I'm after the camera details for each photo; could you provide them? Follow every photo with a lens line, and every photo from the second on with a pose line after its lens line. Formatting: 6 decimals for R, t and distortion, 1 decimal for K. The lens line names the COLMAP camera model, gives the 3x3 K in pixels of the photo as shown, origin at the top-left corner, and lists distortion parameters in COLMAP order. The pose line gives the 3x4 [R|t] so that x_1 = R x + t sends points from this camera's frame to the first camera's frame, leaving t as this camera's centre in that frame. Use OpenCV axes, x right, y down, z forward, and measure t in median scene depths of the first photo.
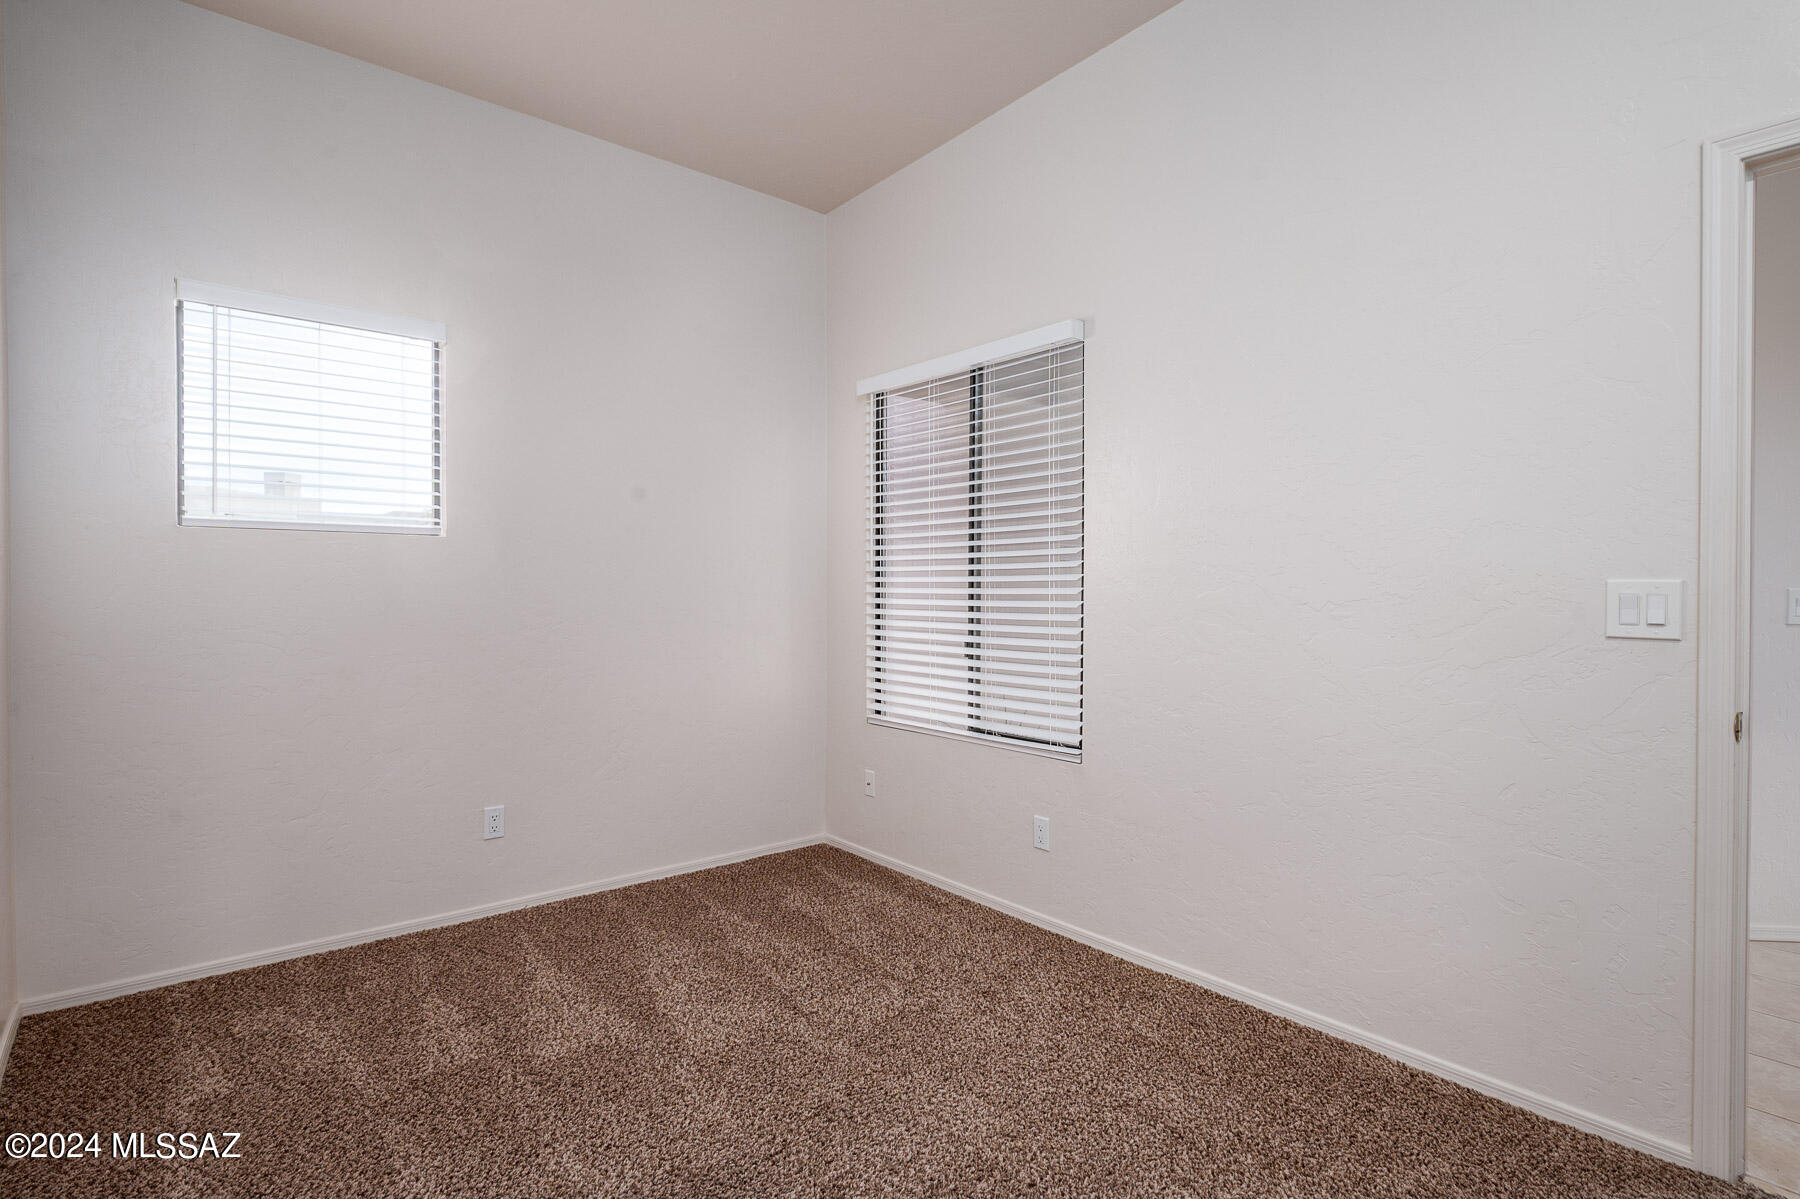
lens RADIAL K [[890.6, 0, 899.6], [0, 890.6, 593.2], [0, 0, 1]] dist [-0.007067, -0.003525]
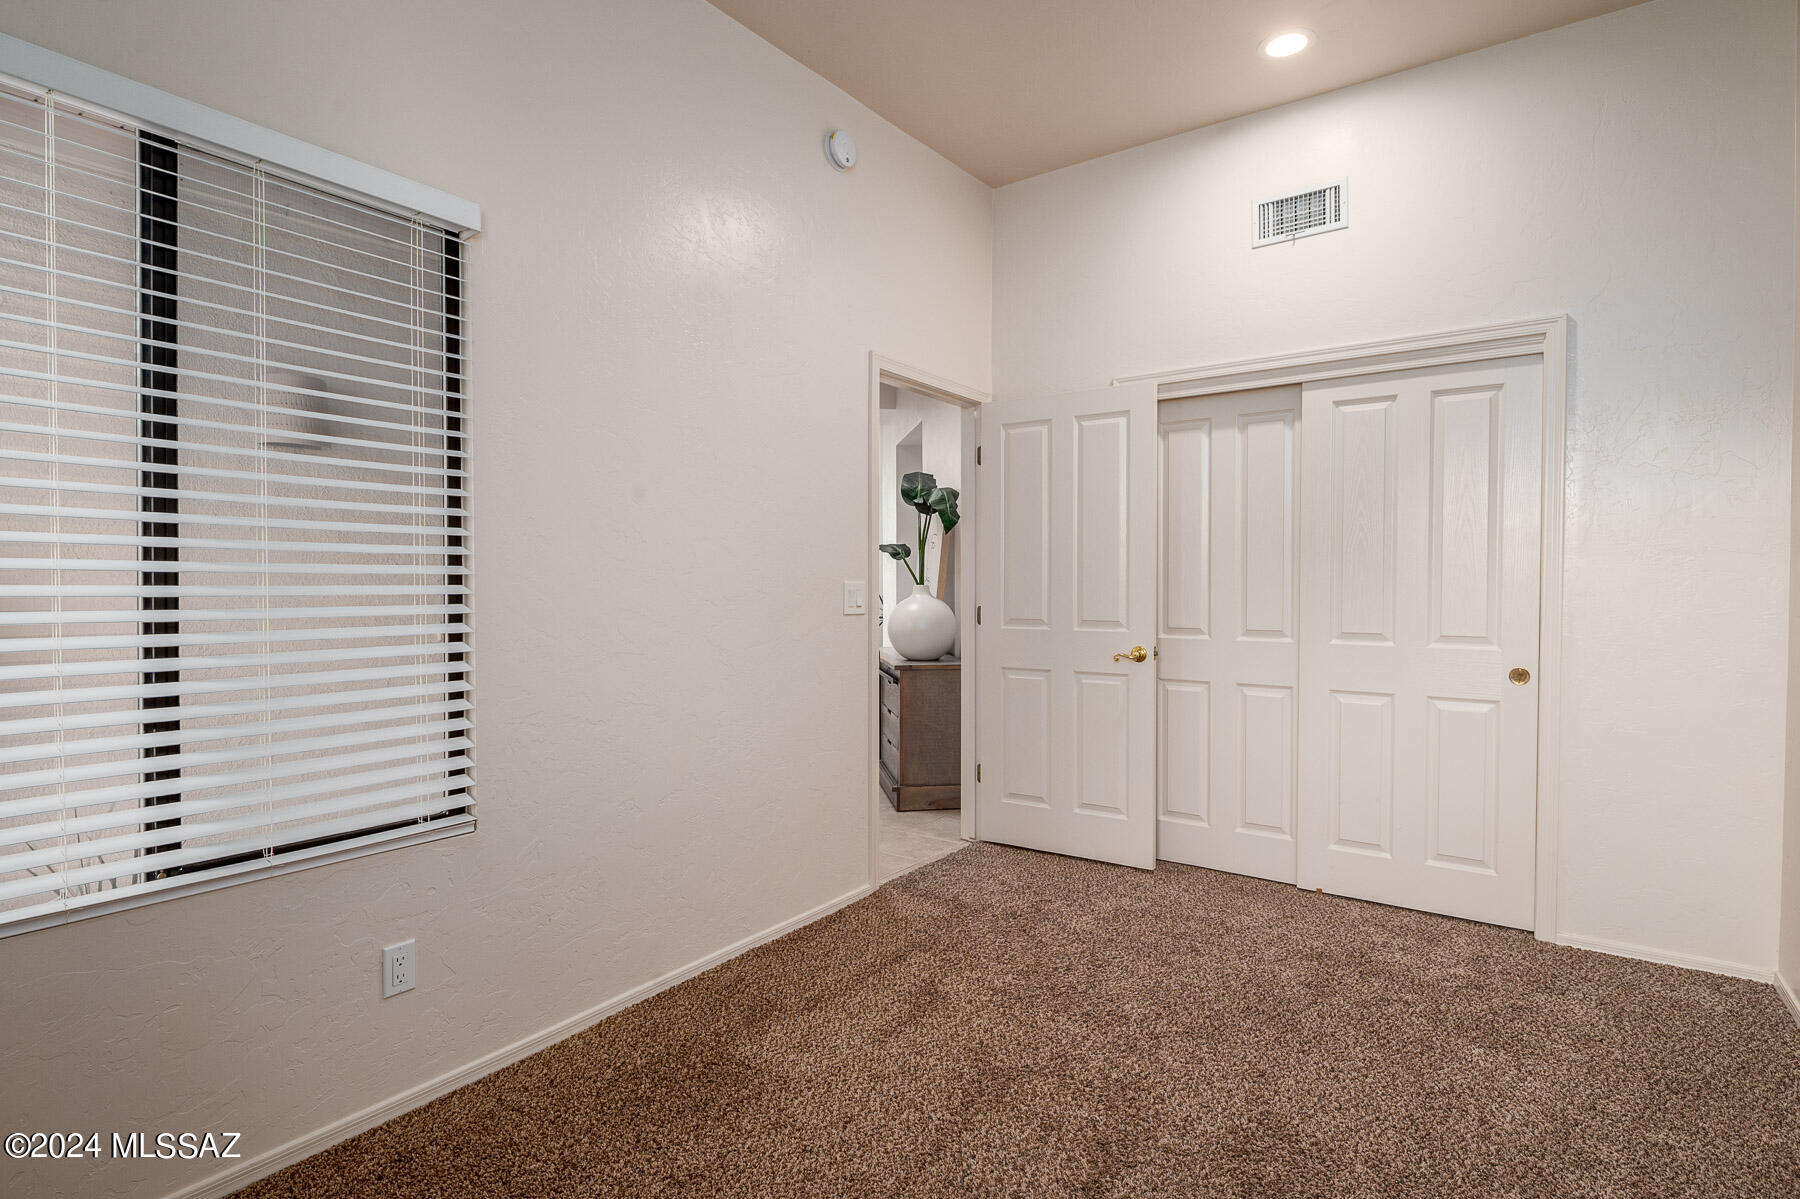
lens RADIAL K [[890.6, 0, 899.3], [0, 890.6, 600.6], [0, 0, 1]] dist [-0.007067, -0.003525]
pose [[-0.229658, -0.005580, 0.973255, -0.570919], [0.019773, 0.999750, 0.010398, 0.004533], [-0.973071, 0.021632, -0.229490, 0.820235]]
